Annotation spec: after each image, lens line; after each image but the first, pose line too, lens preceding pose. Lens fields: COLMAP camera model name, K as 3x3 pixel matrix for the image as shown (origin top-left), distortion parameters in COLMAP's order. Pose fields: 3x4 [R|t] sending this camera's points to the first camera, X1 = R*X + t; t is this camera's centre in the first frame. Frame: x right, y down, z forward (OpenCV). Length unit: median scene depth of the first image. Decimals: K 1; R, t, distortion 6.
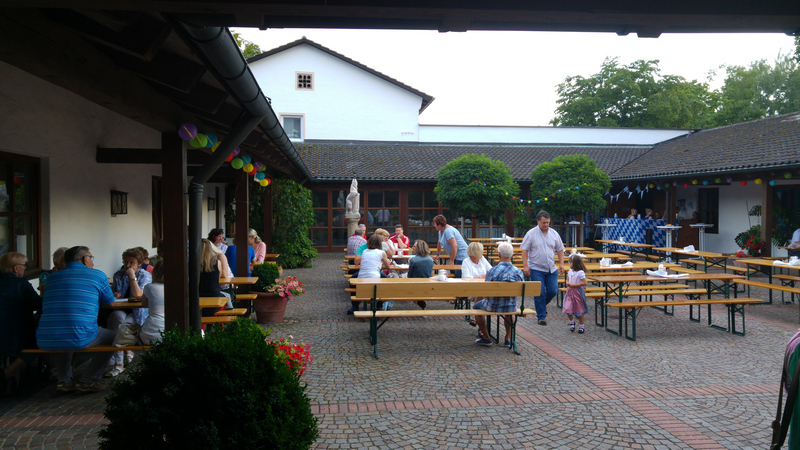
lens RADIAL K [[618.8, 0, 400.0], [0, 618.8, 225.0], [0, 0, 1]] dist [0.070569, -0.000899]
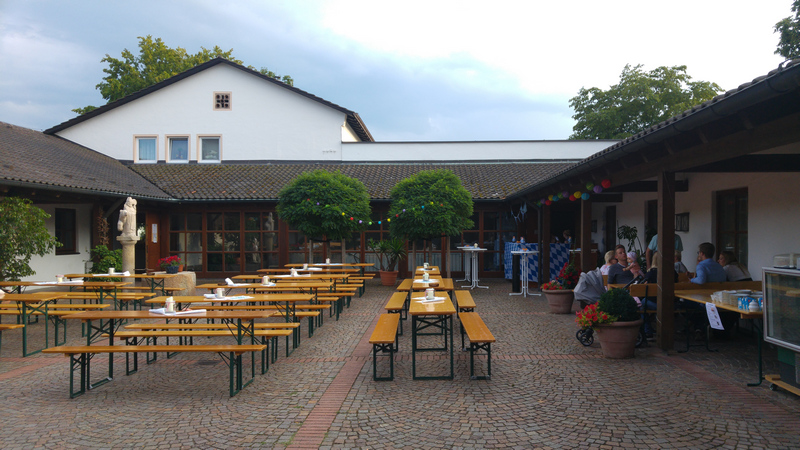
lens RADIAL K [[618.8, 0, 400.0], [0, 618.8, 225.0], [0, 0, 1]] dist [0.070569, -0.000899]
pose [[0.979787, 0.000239, -0.200042, 0.309699], [-0.009457, 0.998937, -0.045123, 0.002921], [0.199819, 0.046102, 0.978748, 0.113964]]
